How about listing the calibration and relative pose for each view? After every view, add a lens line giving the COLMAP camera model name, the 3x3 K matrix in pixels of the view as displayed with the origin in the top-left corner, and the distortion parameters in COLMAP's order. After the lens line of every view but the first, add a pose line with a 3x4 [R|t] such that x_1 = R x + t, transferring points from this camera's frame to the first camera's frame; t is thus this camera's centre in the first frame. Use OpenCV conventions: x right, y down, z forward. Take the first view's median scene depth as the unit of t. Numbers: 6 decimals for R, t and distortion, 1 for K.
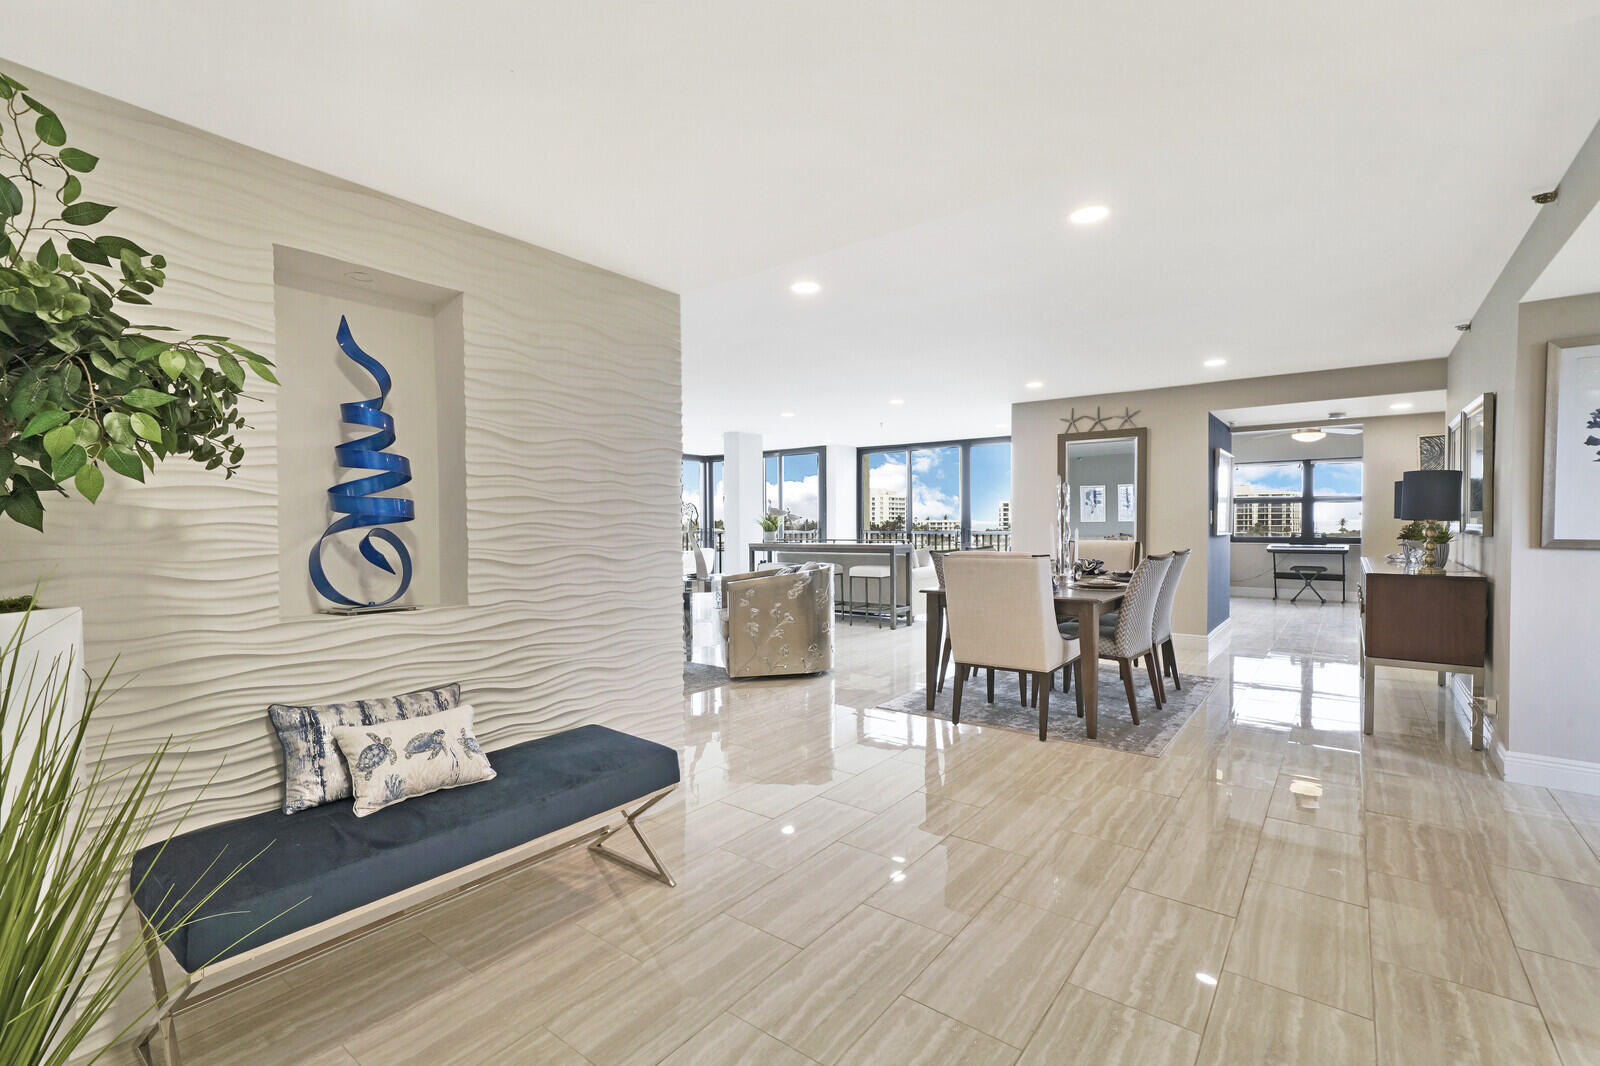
lens RADIAL K [[710.1, 0, 790.8], [0, 710.1, 544.5], [0, 0, 1]] dist [0.011148, 0.000348]
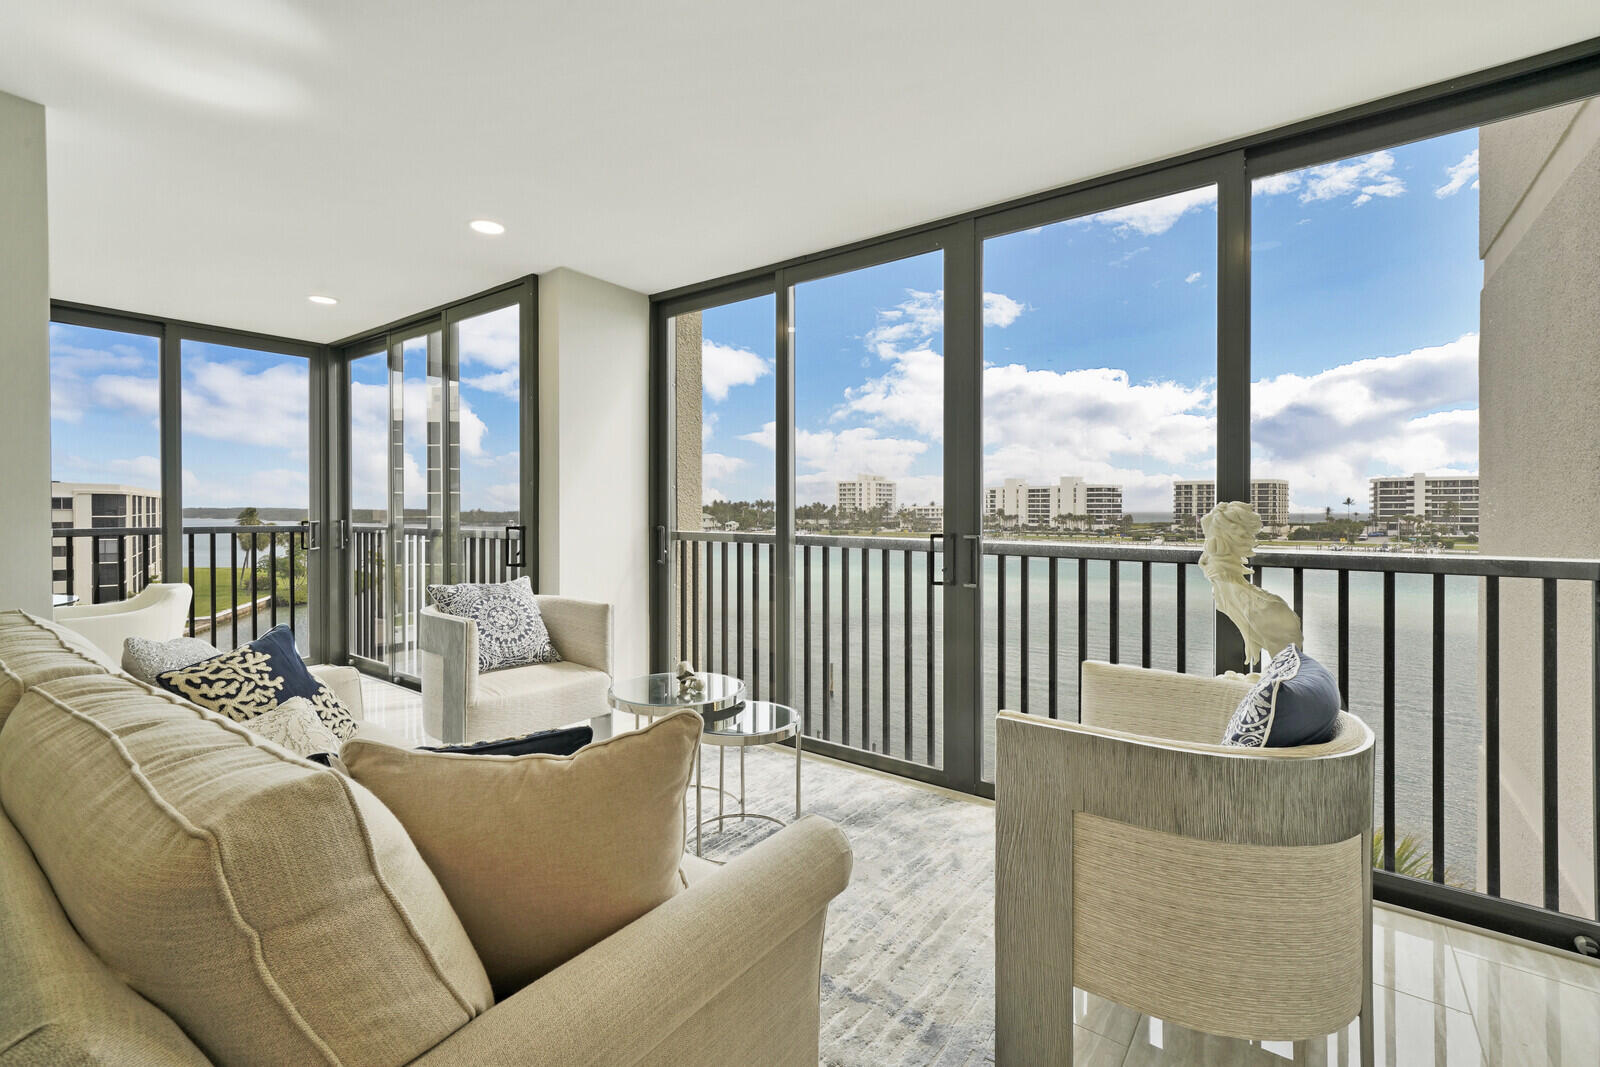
lens RADIAL K [[713.7, 0, 791.4], [0, 713.7, 497.2], [0, 0, 1]] dist [0.003067, 0.000826]
pose [[0.999783, 0.005942, 0.019963, 0.278933], [-0.005013, 0.998917, -0.046258, -0.037212], [-0.020216, 0.046147, 0.998730, 1.157318]]
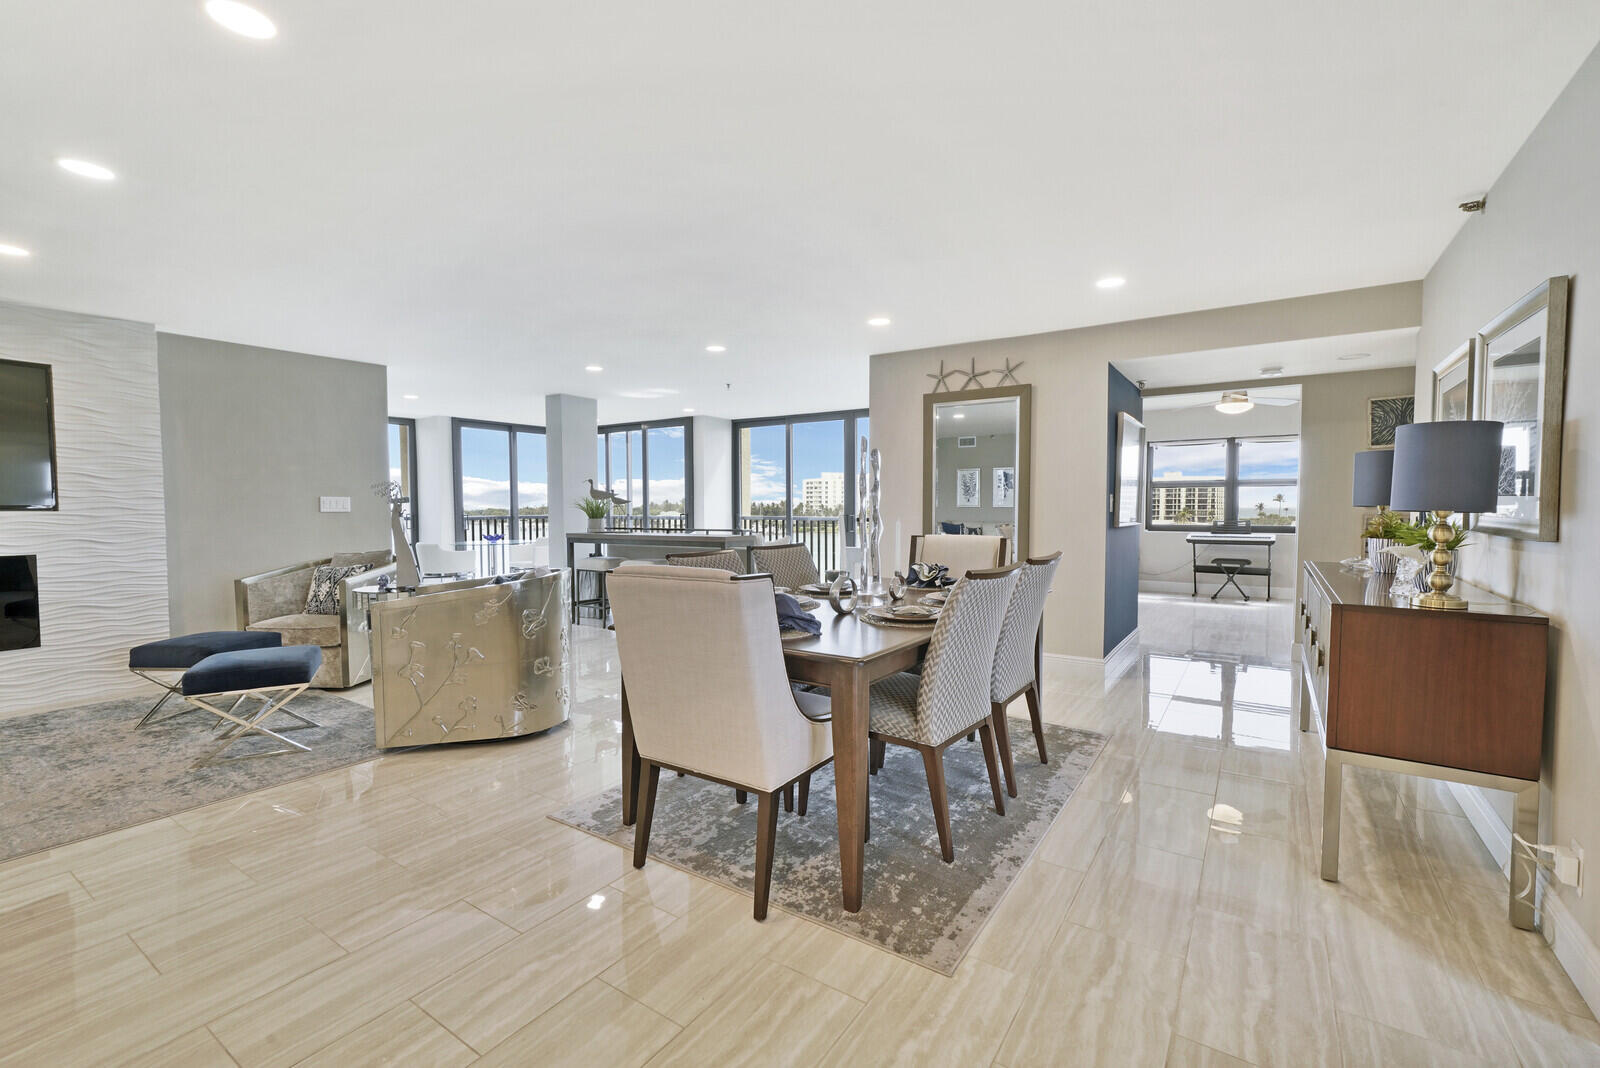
lens RADIAL K [[692.9, 0, 792.1], [0, 692.9, 540.0], [0, 0, 1]] dist [0.010052, 0.000138]
pose [[0.997920, 0.000566, 0.064466, 0.197399], [-0.001779, 0.999822, 0.018765, -0.011904], [-0.064444, -0.018841, 0.997743, 0.274968]]
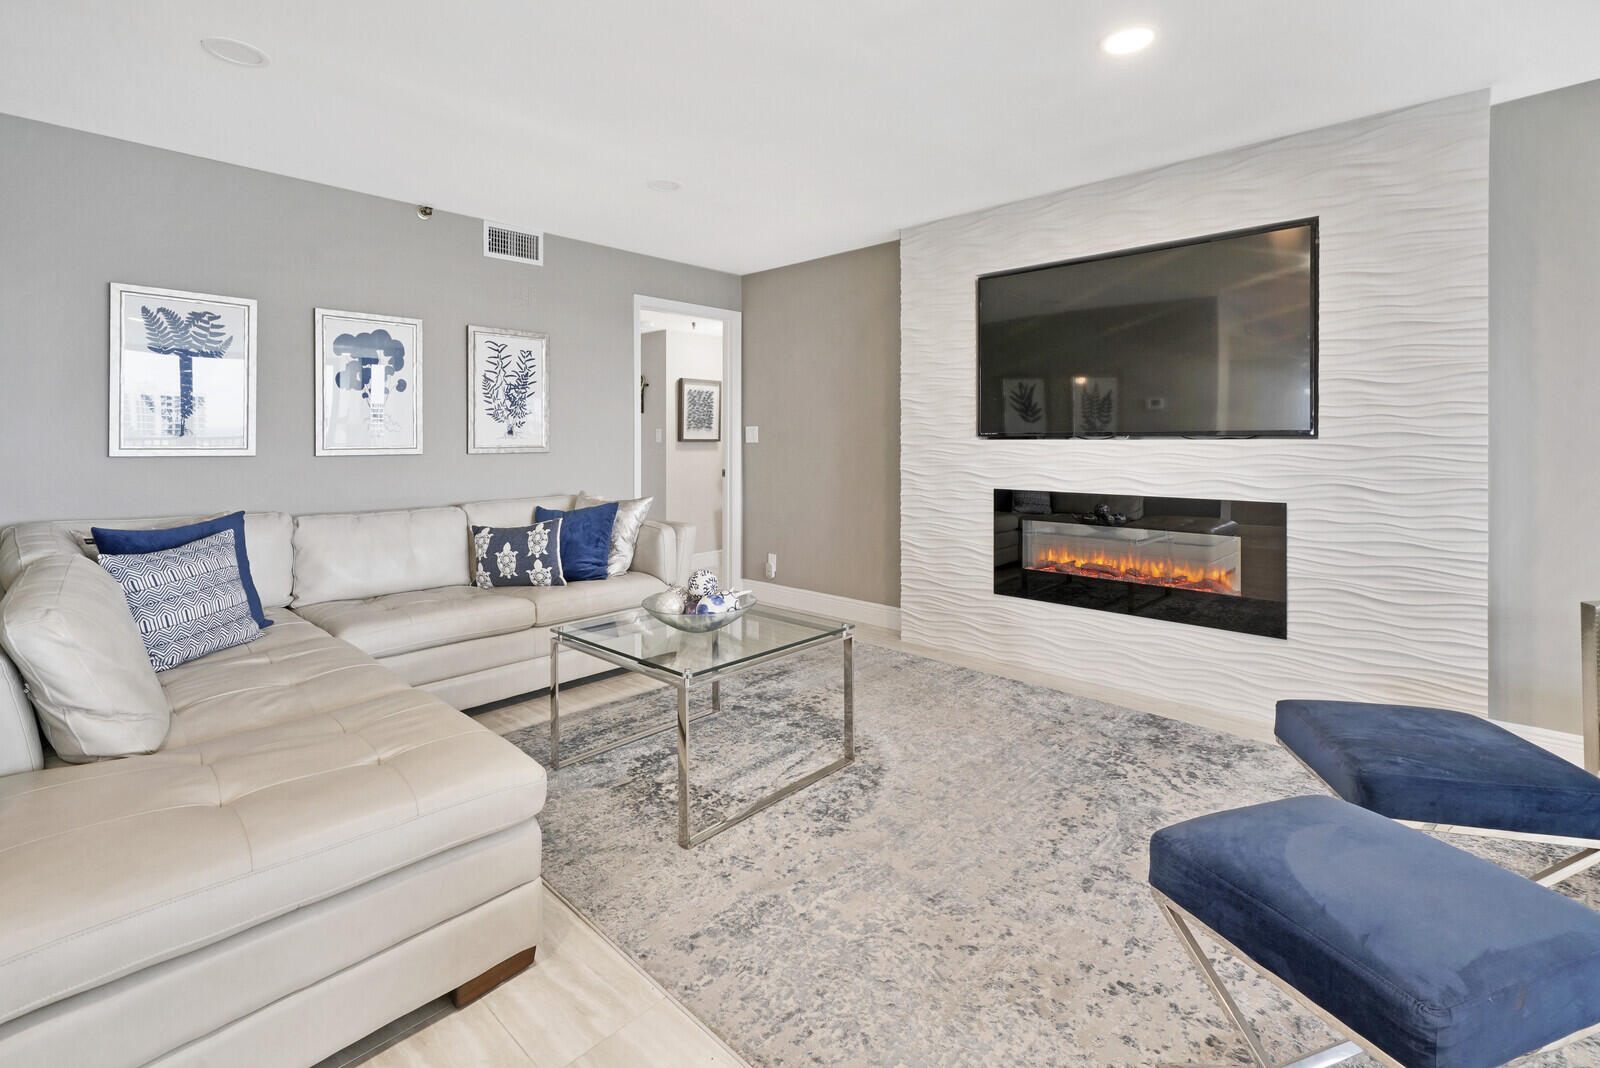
lens RADIAL K [[733.6, 0, 792.9], [0, 733.6, 435.6], [0, 0, 1]] dist [0.001971, 0.000291]
pose [[-0.091366, 0.000112, -0.995817, 0.031907], [-0.027233, 0.999626, 0.002611, -0.019682], [0.995445, 0.027357, -0.091329, 0.689505]]
